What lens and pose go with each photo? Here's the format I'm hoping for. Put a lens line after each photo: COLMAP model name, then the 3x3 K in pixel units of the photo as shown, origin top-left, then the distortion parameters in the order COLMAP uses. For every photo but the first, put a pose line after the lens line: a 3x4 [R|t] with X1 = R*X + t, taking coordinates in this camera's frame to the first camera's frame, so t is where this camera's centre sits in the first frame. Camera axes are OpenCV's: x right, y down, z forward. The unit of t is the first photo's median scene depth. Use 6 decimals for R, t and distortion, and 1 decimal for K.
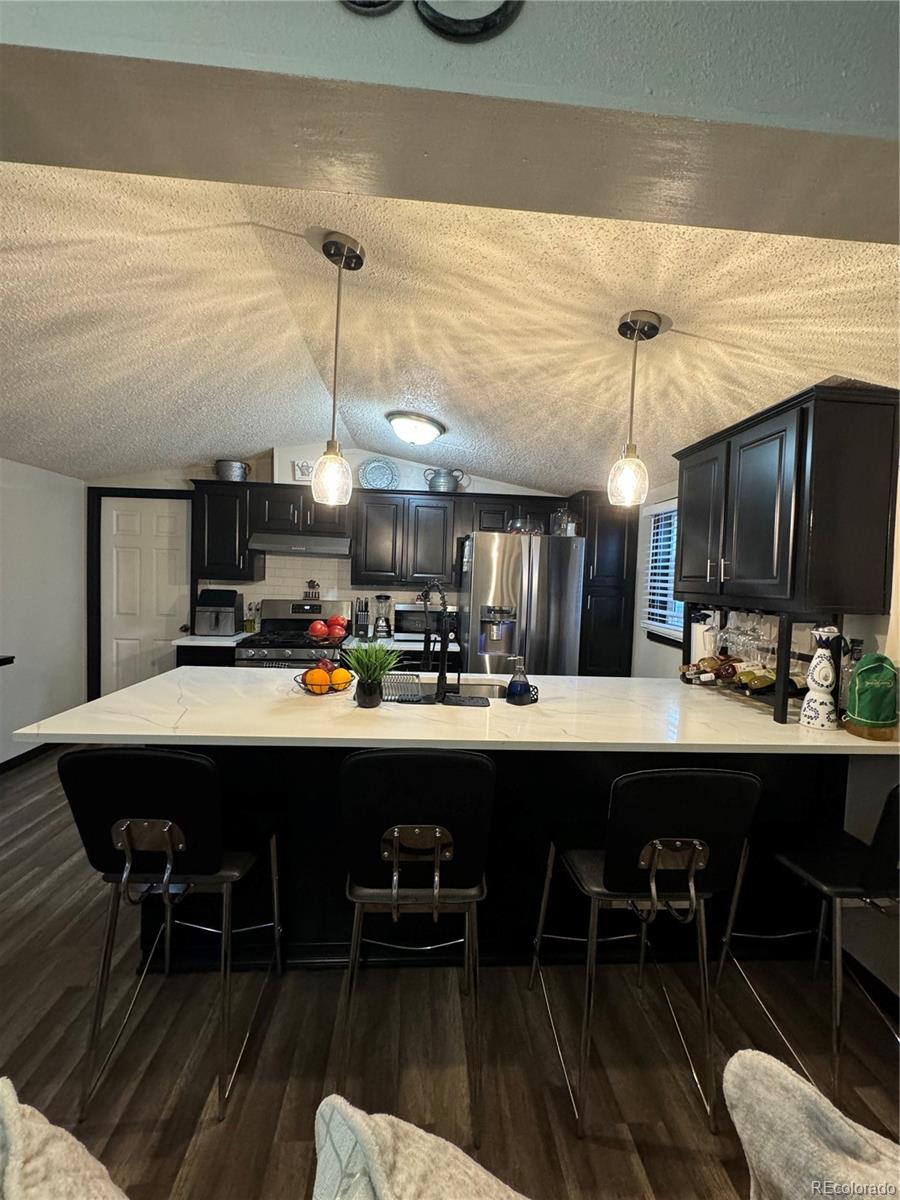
lens RADIAL K [[478.8, 0, 451.2], [0, 478.8, 597.9], [0, 0, 1]] dist [-0.000476, -0.000022]
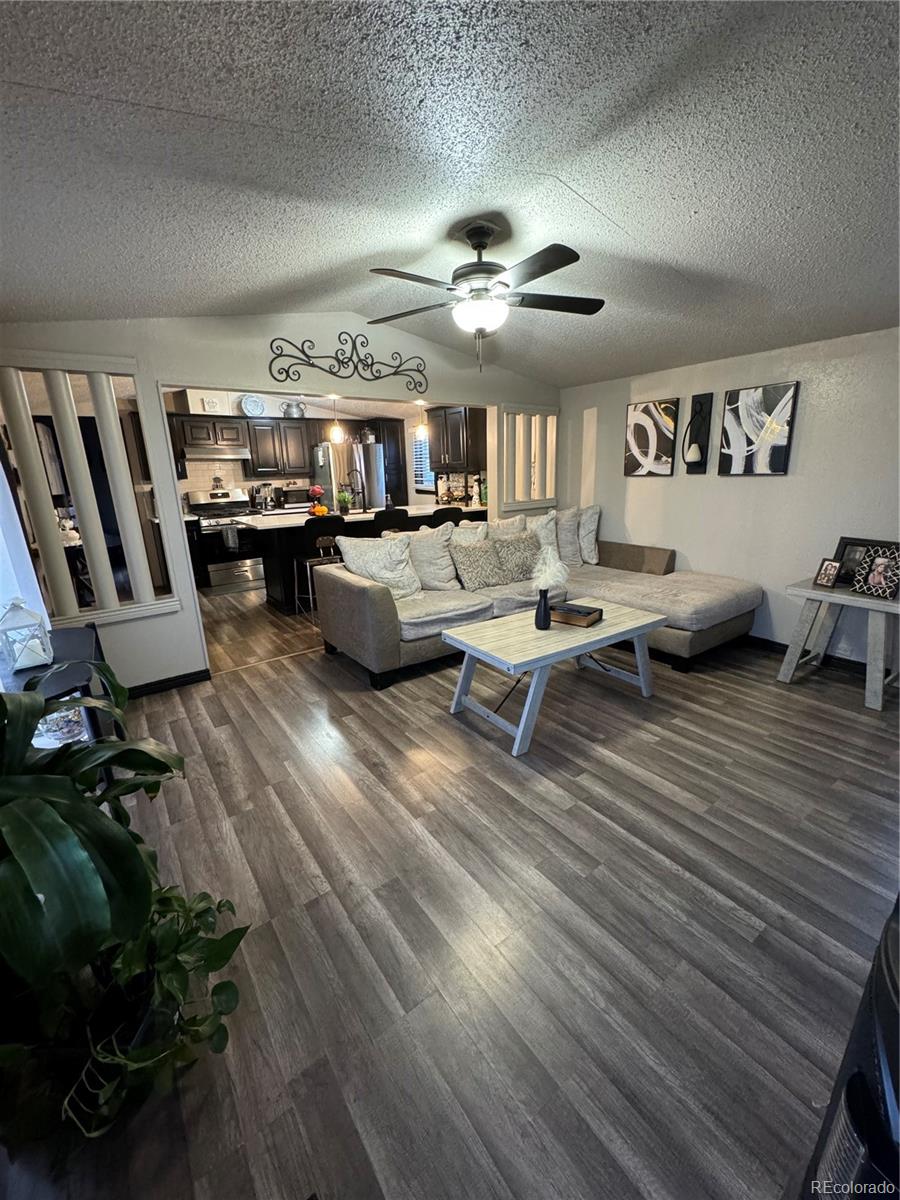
lens RADIAL K [[478.8, 0, 451.2], [0, 478.8, 597.9], [0, 0, 1]] dist [-0.000476, -0.000022]
pose [[0.846061, -0.194764, 0.496233, -0.845419], [0.079610, 0.966593, 0.243641, 0.042659], [-0.527108, -0.166631, 0.833302, -1.308551]]
